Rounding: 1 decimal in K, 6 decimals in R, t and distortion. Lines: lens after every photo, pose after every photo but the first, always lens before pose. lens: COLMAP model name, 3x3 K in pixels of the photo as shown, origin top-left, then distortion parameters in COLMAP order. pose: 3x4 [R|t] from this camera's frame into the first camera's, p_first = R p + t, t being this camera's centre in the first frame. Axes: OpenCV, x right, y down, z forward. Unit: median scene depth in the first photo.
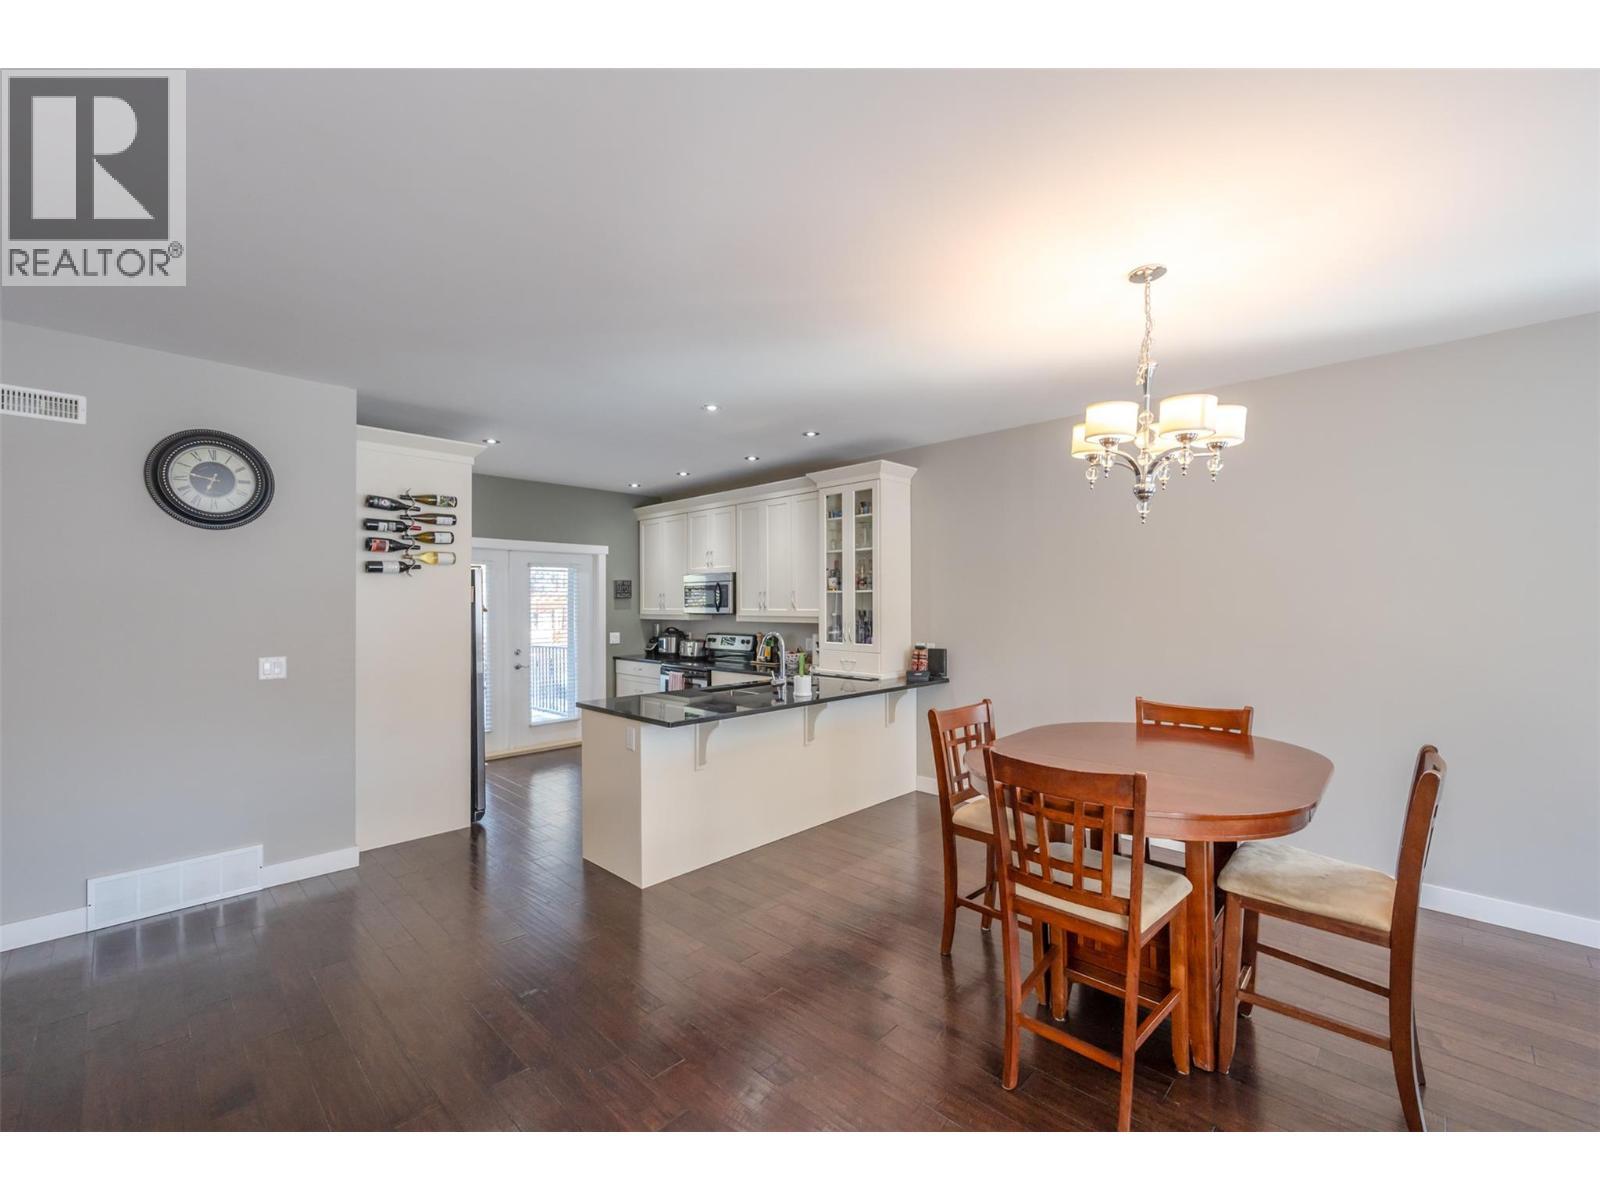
lens RADIAL K [[662.6, 0, 788.2], [0, 662.6, 605.2], [0, 0, 1]] dist [-0.001881, -0.000691]
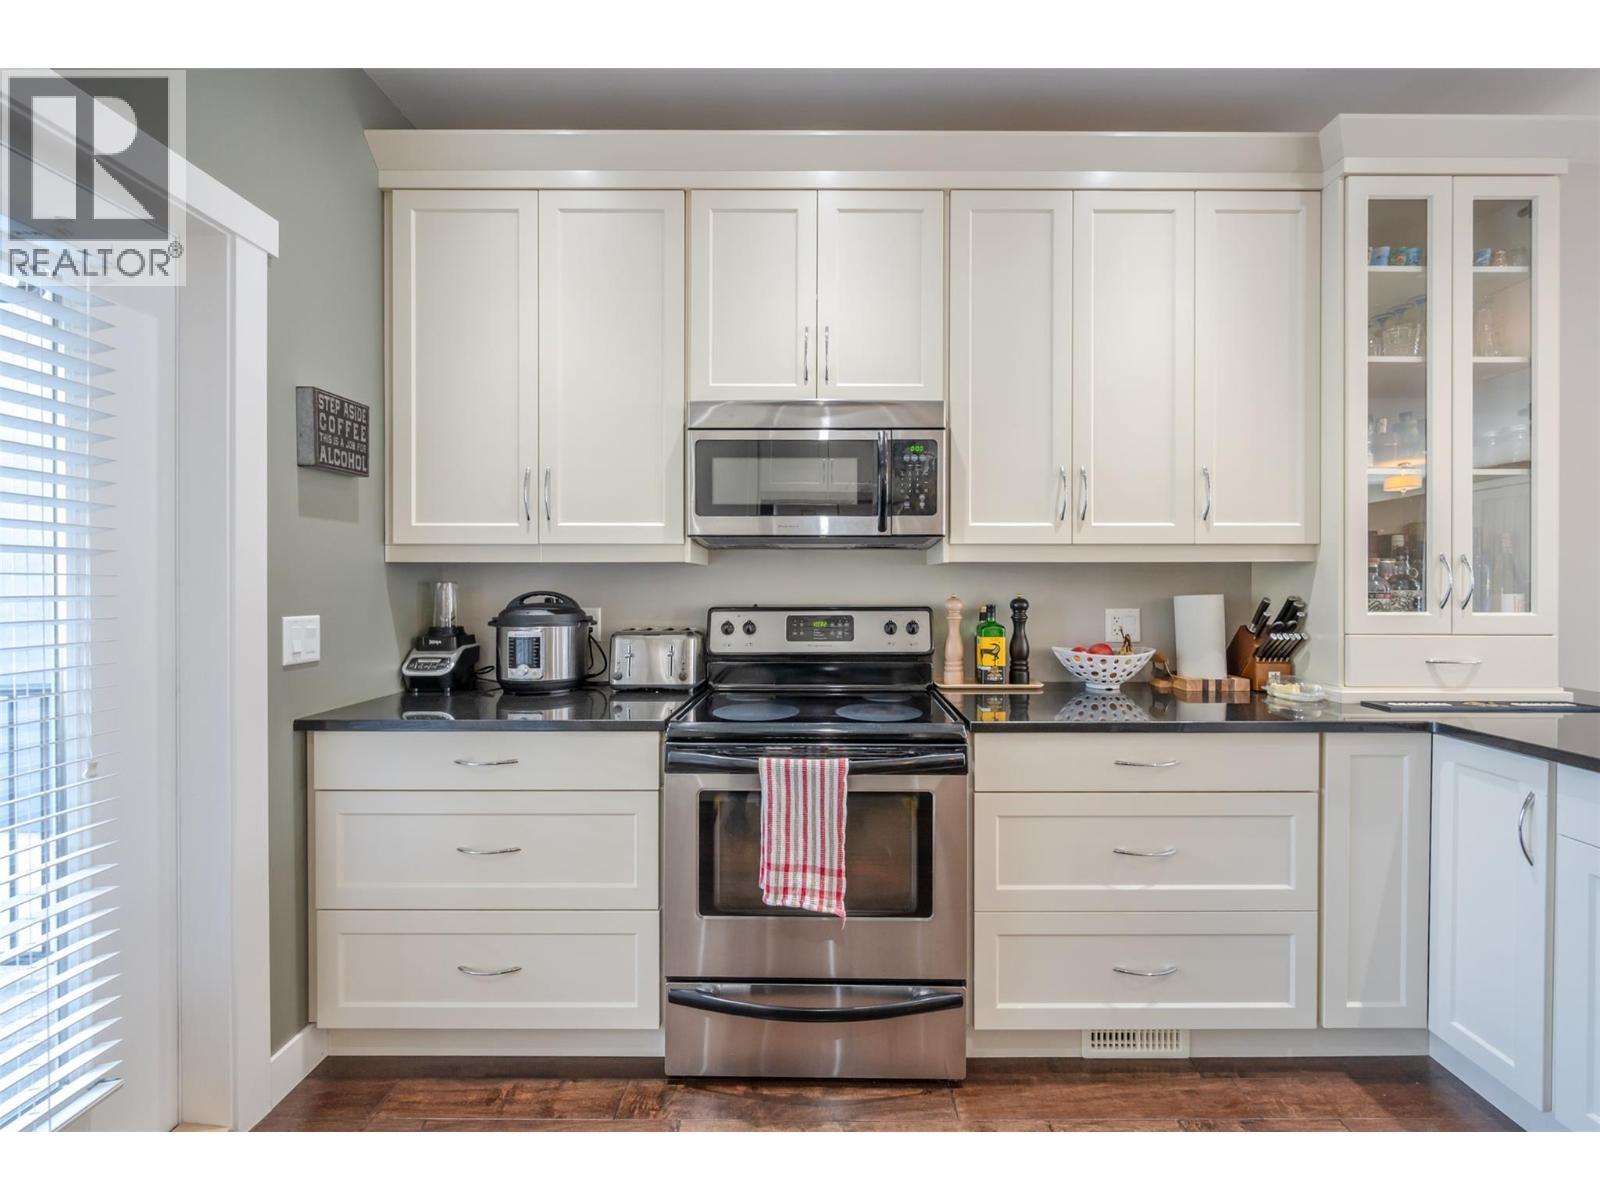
lens RADIAL K [[662.6, 0, 830.9], [0, 662.6, 590.5], [0, 0, 1]] dist [-0.001881, -0.000691]
pose [[0.710192, -0.002201, 0.704004, -0.337024], [-0.001838, 0.999986, 0.004980, 0.036178], [-0.704005, -0.004831, 0.710178, 0.815875]]
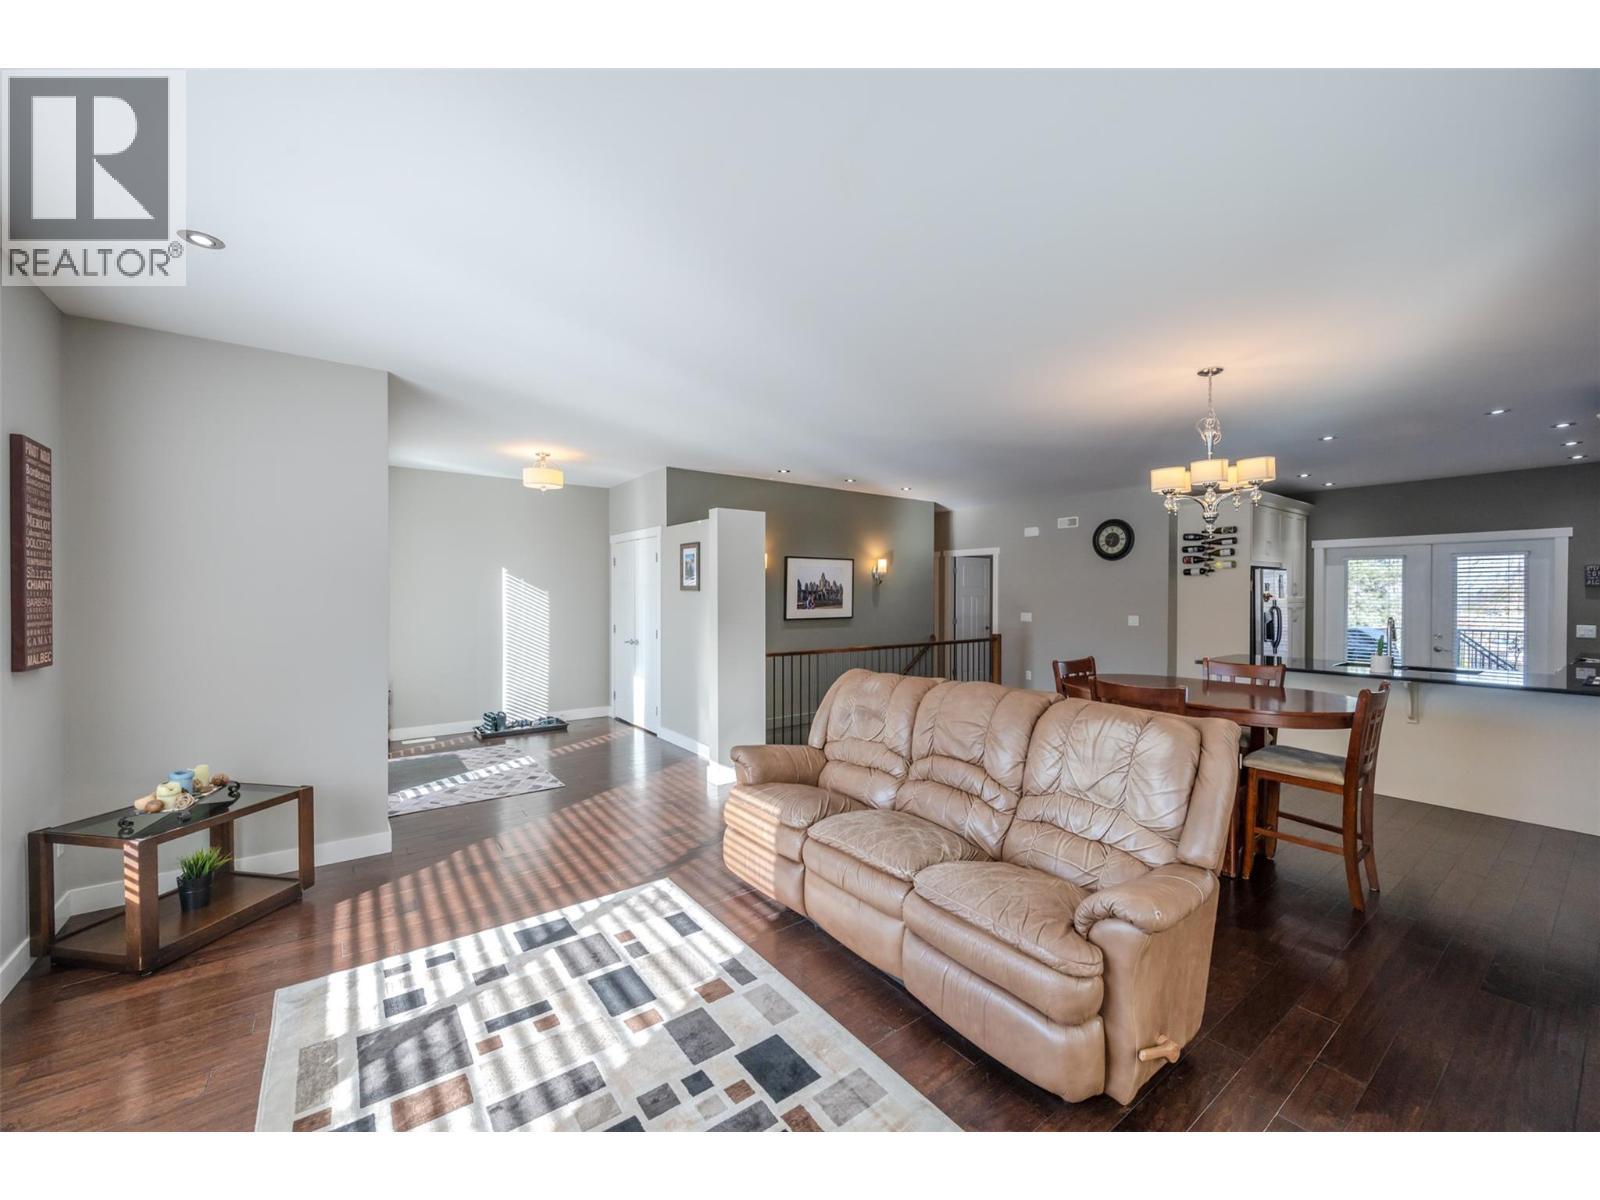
lens RADIAL K [[644.1, 0, 788.8], [0, 644.1, 597.5], [0, 0, 1]] dist [-0.003498, -0.001082]
pose [[-0.153106, 0.008685, -0.988172, 0.840219], [-0.002764, 0.999954, 0.009216, 0.000090], [0.988206, 0.004142, -0.153075, 0.105164]]
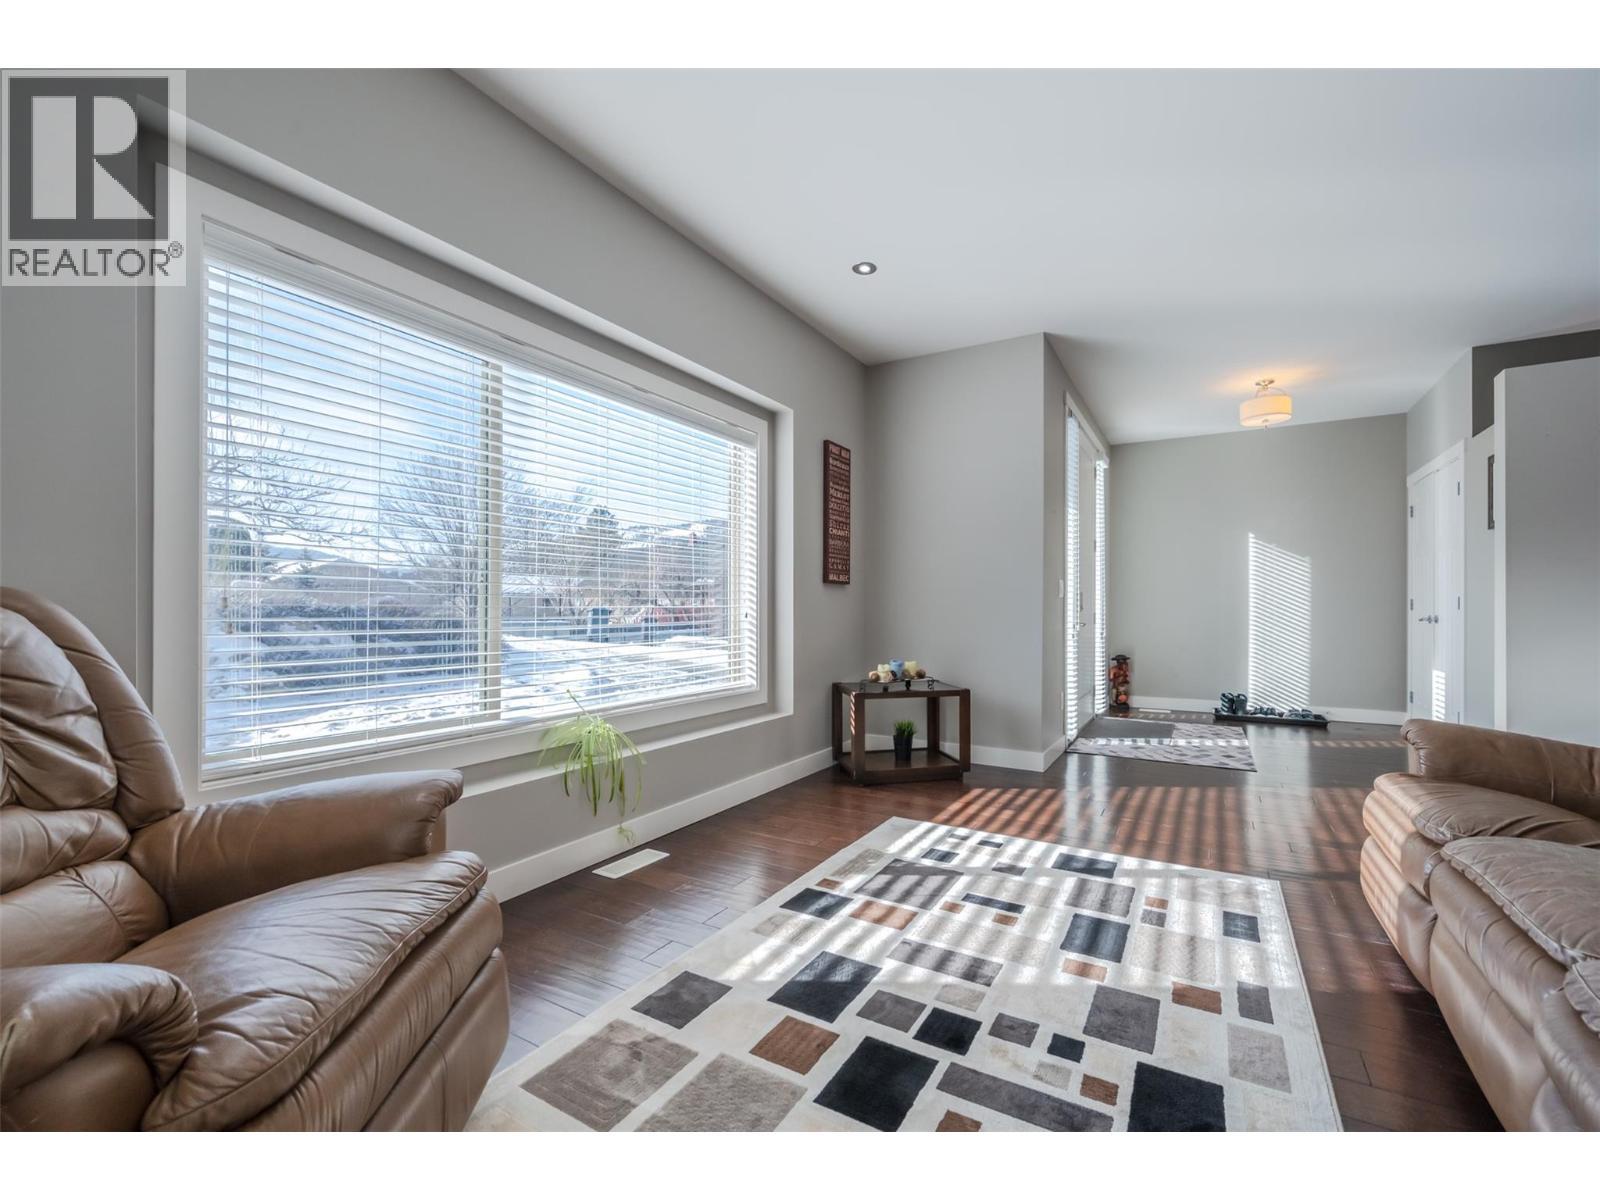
lens RADIAL K [[644.1, 0, 831.1], [0, 644.1, 601.5], [0, 0, 1]] dist [-0.003498, -0.001082]
pose [[-0.962159, -0.008616, -0.272352, 0.700175], [-0.008679, 0.999962, -0.000974, 0.069824], [0.272350, 0.001426, -0.962197, 0.212507]]
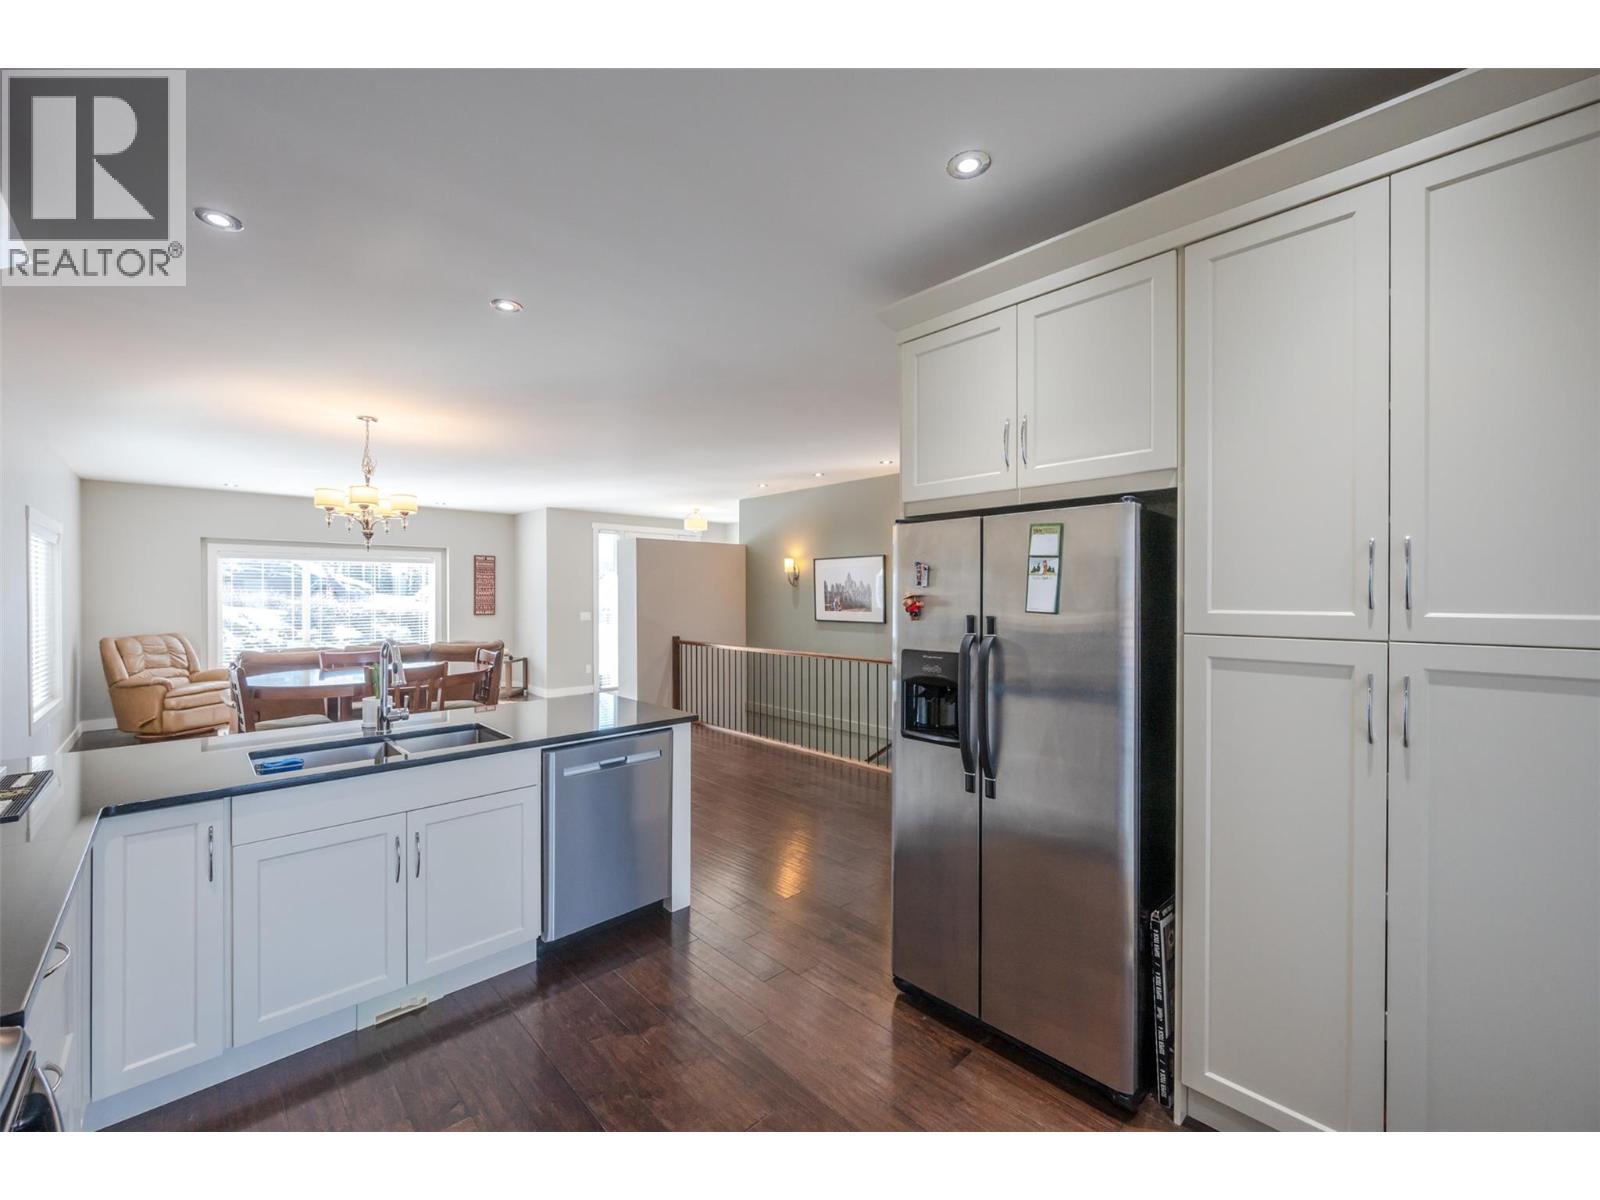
lens RADIAL K [[644.1, 0, 796.2], [0, 644.1, 595.9], [0, 0, 1]] dist [-0.003498, -0.001082]
pose [[-0.999474, 0.004109, 0.032181, -0.285855], [0.004263, 0.999980, 0.004713, -0.000553], [-0.032161, 0.004848, -0.999471, 1.093306]]
